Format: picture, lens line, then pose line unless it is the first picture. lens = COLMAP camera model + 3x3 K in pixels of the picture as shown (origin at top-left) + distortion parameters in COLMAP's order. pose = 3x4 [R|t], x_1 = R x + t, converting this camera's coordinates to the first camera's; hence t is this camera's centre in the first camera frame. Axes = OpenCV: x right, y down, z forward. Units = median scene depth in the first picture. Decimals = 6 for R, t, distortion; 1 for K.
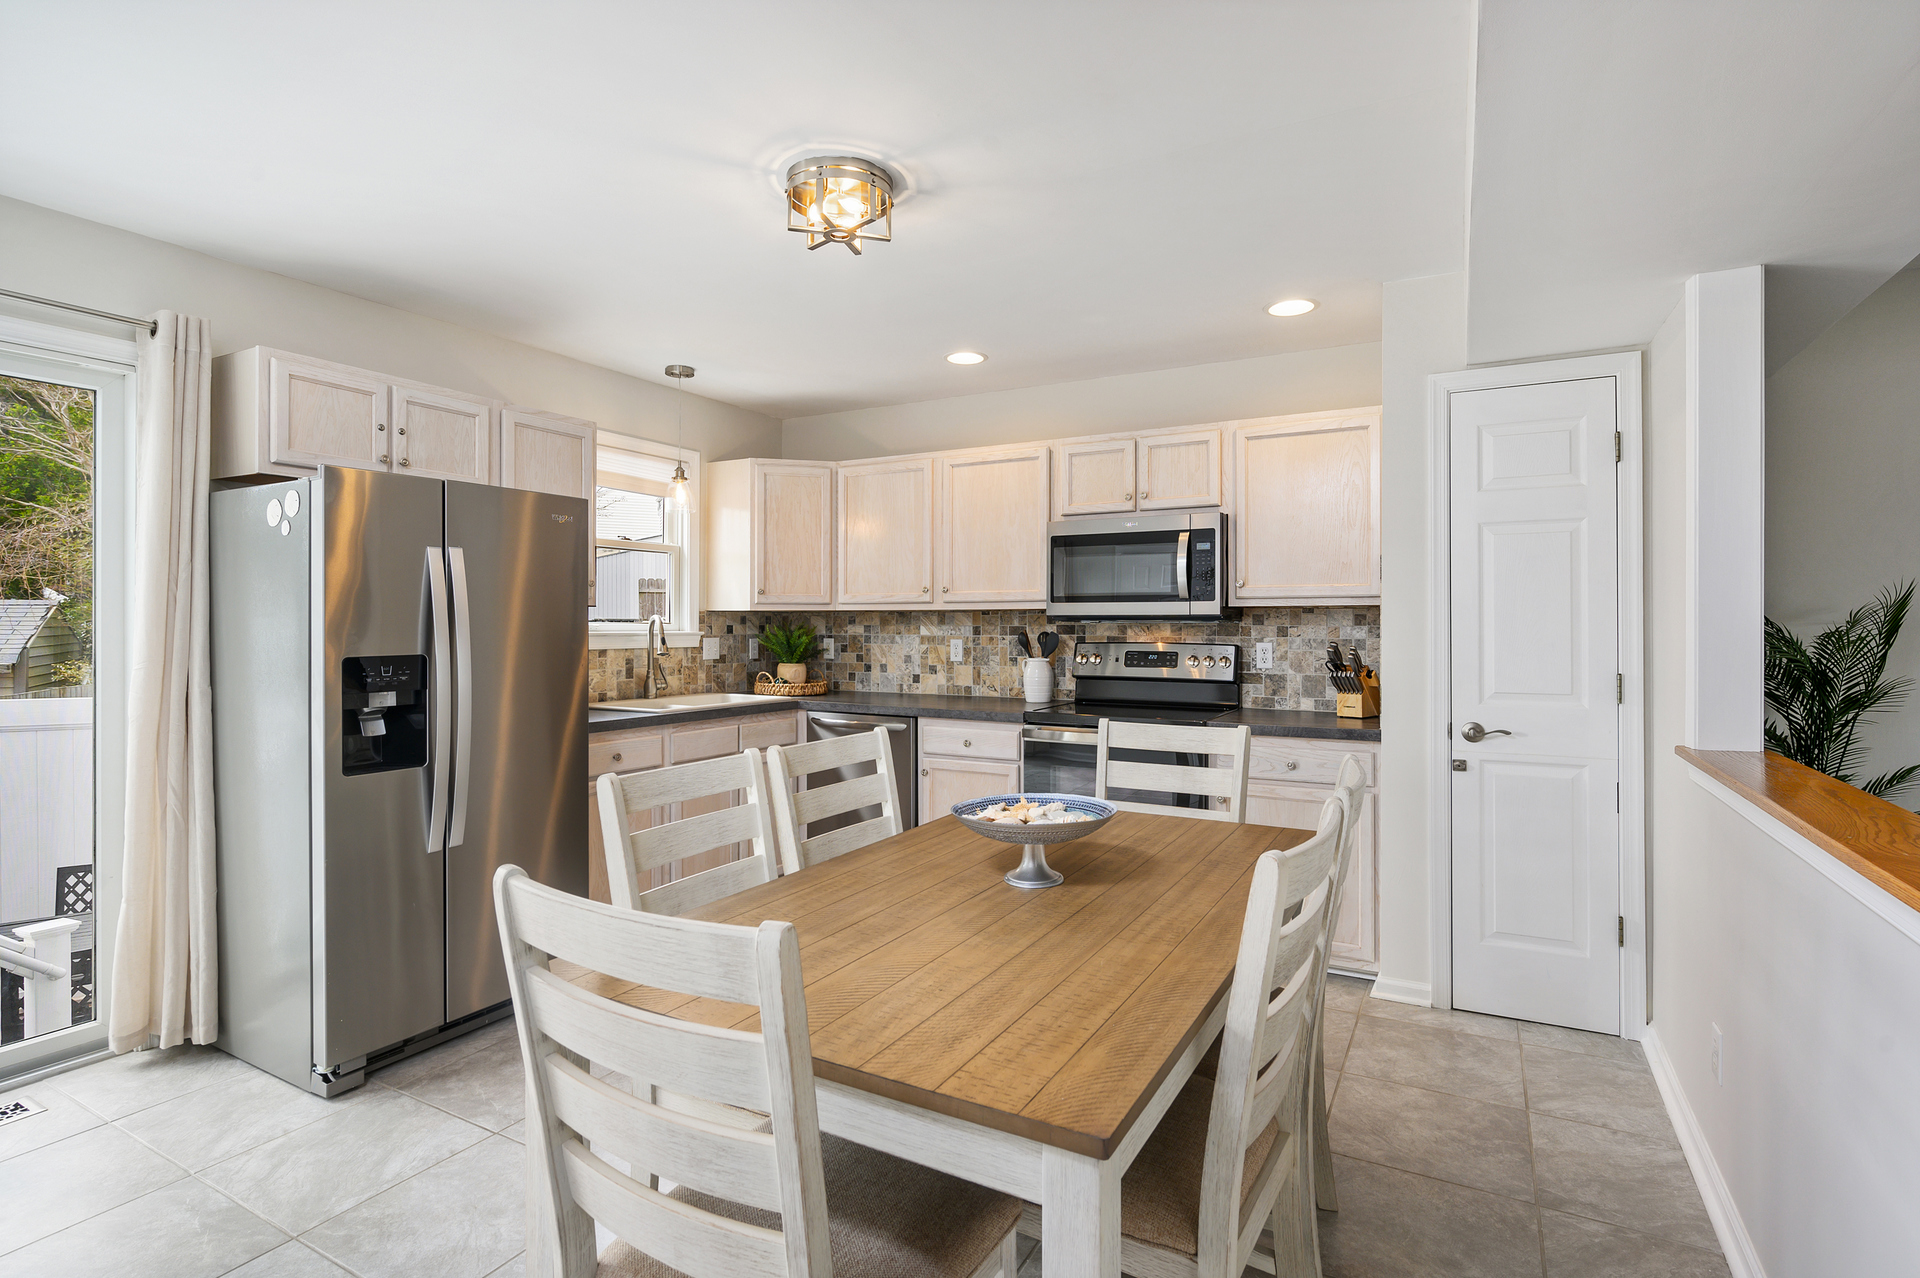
lens RADIAL K [[931.2, 0, 962.1], [0, 931.2, 629.7], [0, 0, 1]] dist [0.001962, -0.000059]
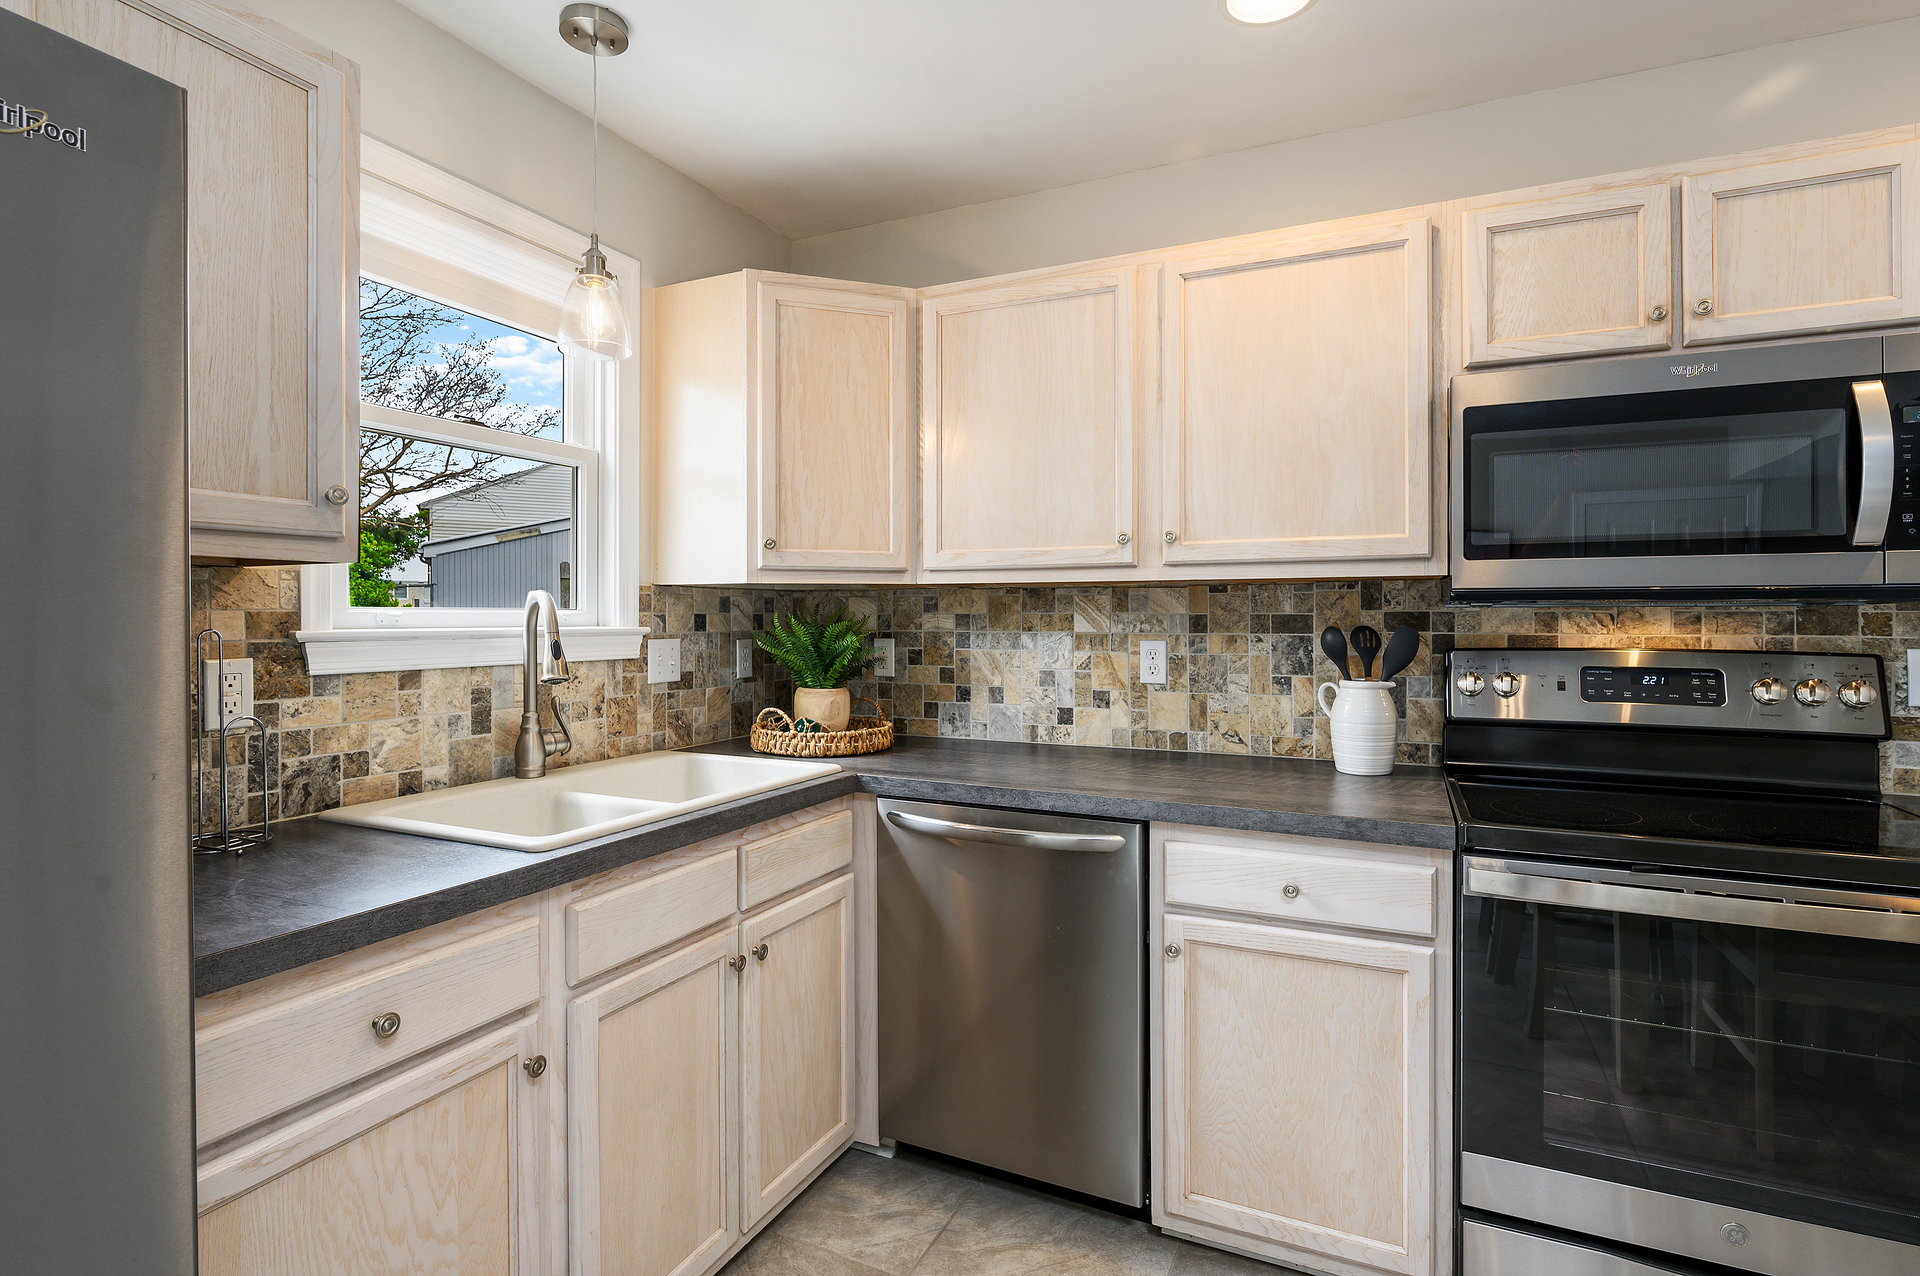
lens RADIAL K [[923.8, 0, 967.0], [0, 923.8, 619.0], [0, 0, 1]] dist [-0.004391, 0.000187]
pose [[0.997492, -0.002117, 0.070746, -0.146834], [0.002188, 0.999997, -0.000925, -0.001310], [-0.070744, 0.001077, 0.997494, 0.510169]]
